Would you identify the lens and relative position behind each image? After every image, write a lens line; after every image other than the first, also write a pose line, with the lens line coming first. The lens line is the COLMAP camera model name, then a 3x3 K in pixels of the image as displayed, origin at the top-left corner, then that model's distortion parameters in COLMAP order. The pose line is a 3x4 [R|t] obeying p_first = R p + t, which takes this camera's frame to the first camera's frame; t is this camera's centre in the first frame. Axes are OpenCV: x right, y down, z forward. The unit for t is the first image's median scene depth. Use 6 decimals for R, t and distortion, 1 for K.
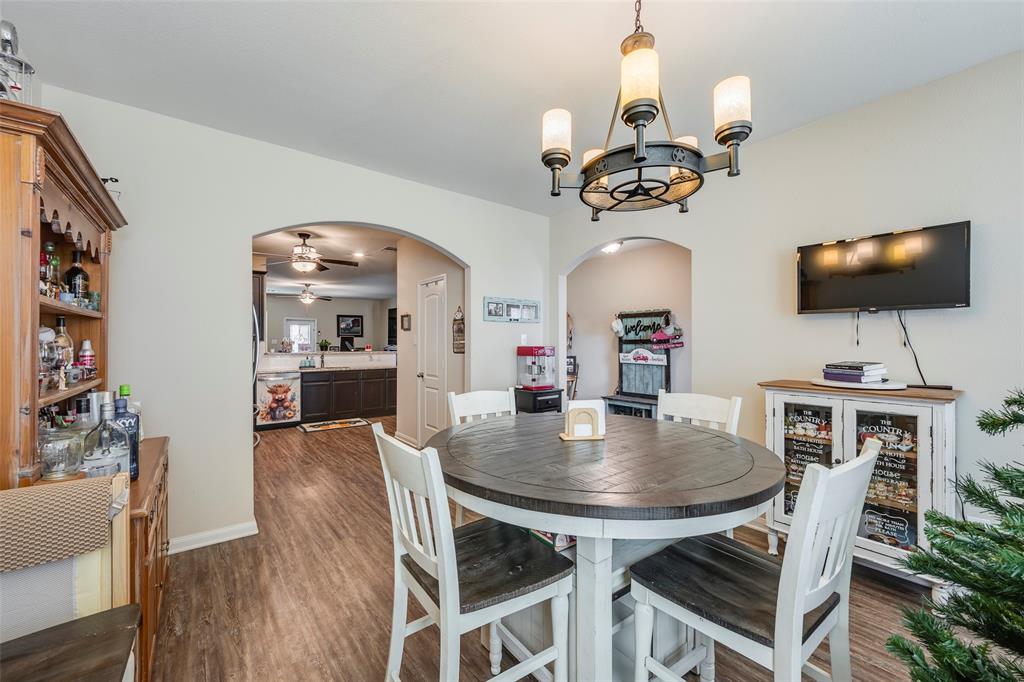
lens RADIAL K [[405.2, 0, 508.1], [0, 405.2, 343.7], [0, 0, 1]] dist [-0.002791, 0.000477]
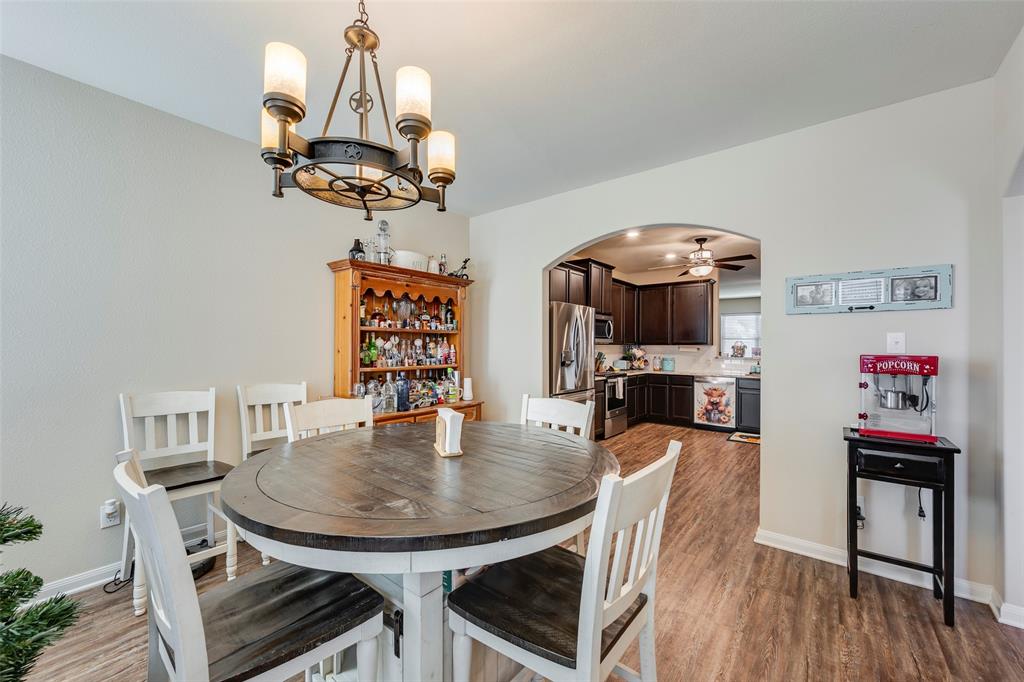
lens RADIAL K [[405.2, 0, 511.2], [0, 405.2, 344.6], [0, 0, 1]] dist [-0.002791, 0.000477]
pose [[0.232843, -0.002076, -0.972512, 0.307071], [-0.005616, 0.999978, -0.003479, -0.001872], [0.972498, 0.006272, 0.232826, 0.258693]]
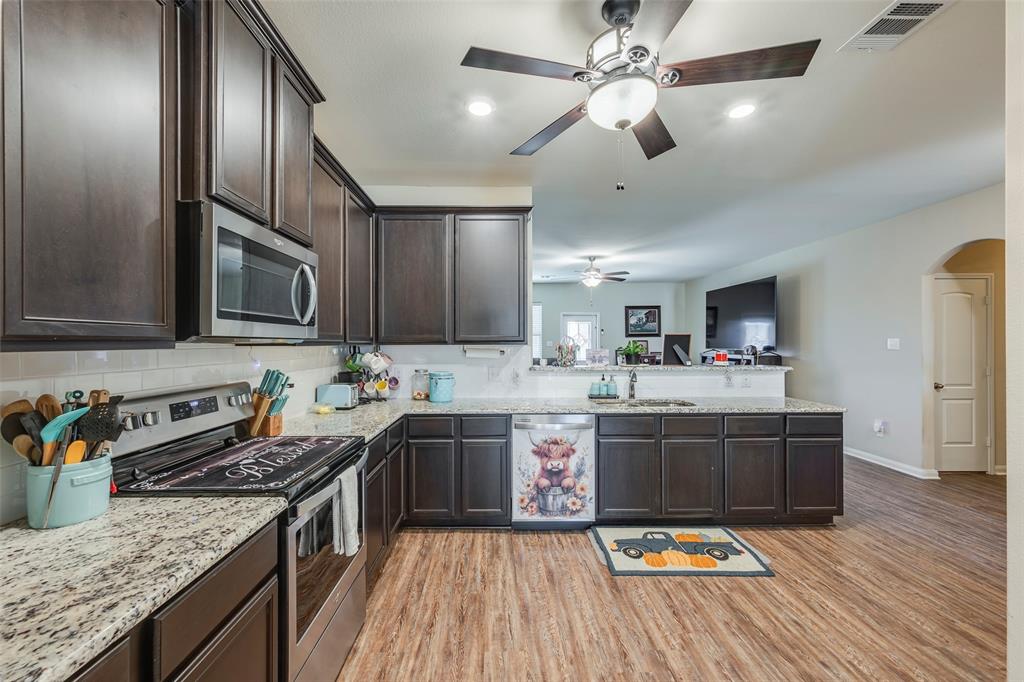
lens RADIAL K [[405.2, 0, 501.1], [0, 405.2, 341.3], [0, 0, 1]] dist [-0.002791, 0.000477]
pose [[0.796647, -0.004247, -0.604430, -0.327171], [0.000722, 0.999981, -0.006074, -0.008160], [0.604444, 0.004403, 0.796635, 0.584418]]
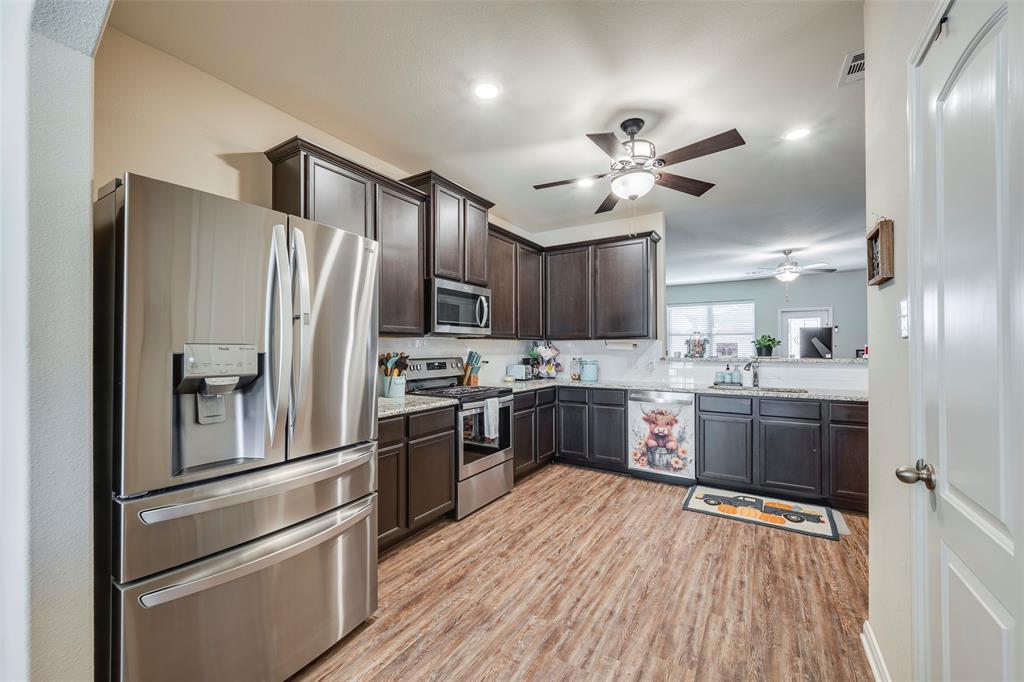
lens RADIAL K [[405.2, 0, 508.0], [0, 405.2, 344.0], [0, 0, 1]] dist [-0.002791, 0.000477]
pose [[0.335160, -0.010572, -0.942102, -0.068485], [0.002180, 0.999943, -0.010445, 0.007676], [0.942159, 0.001447, 0.335164, 0.575581]]
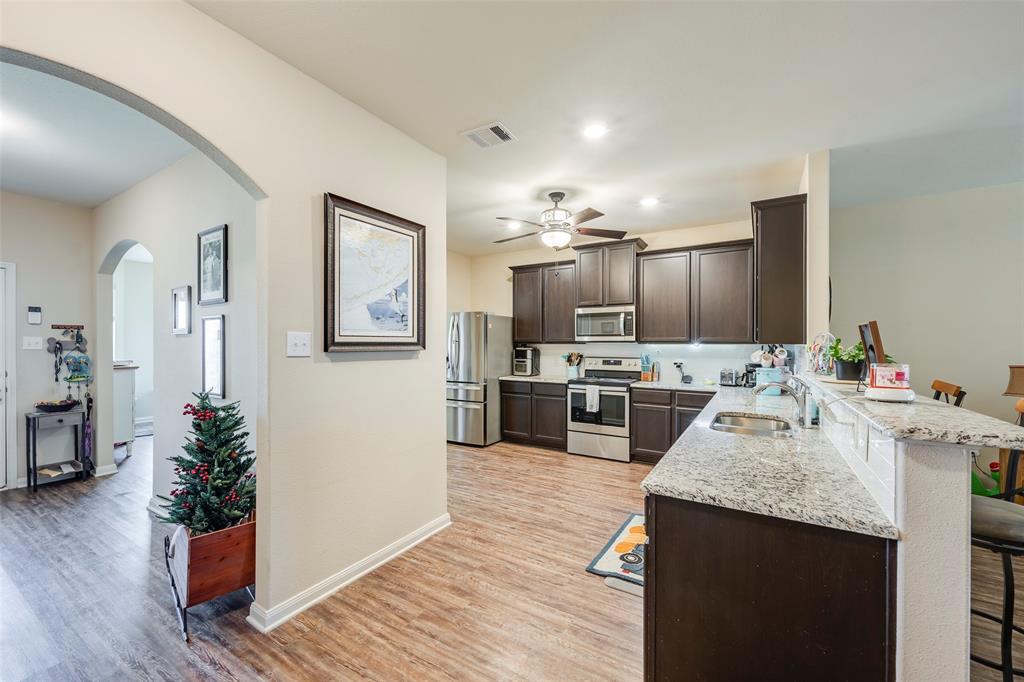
lens RADIAL K [[405.2, 0, 510.6], [0, 405.2, 347.3], [0, 0, 1]] dist [-0.002791, 0.000477]
pose [[-0.937103, 0.001167, -0.349050, -0.150658], [-0.002732, 0.999939, 0.010678, -0.007533], [0.349041, 0.010960, -0.937043, 1.378190]]
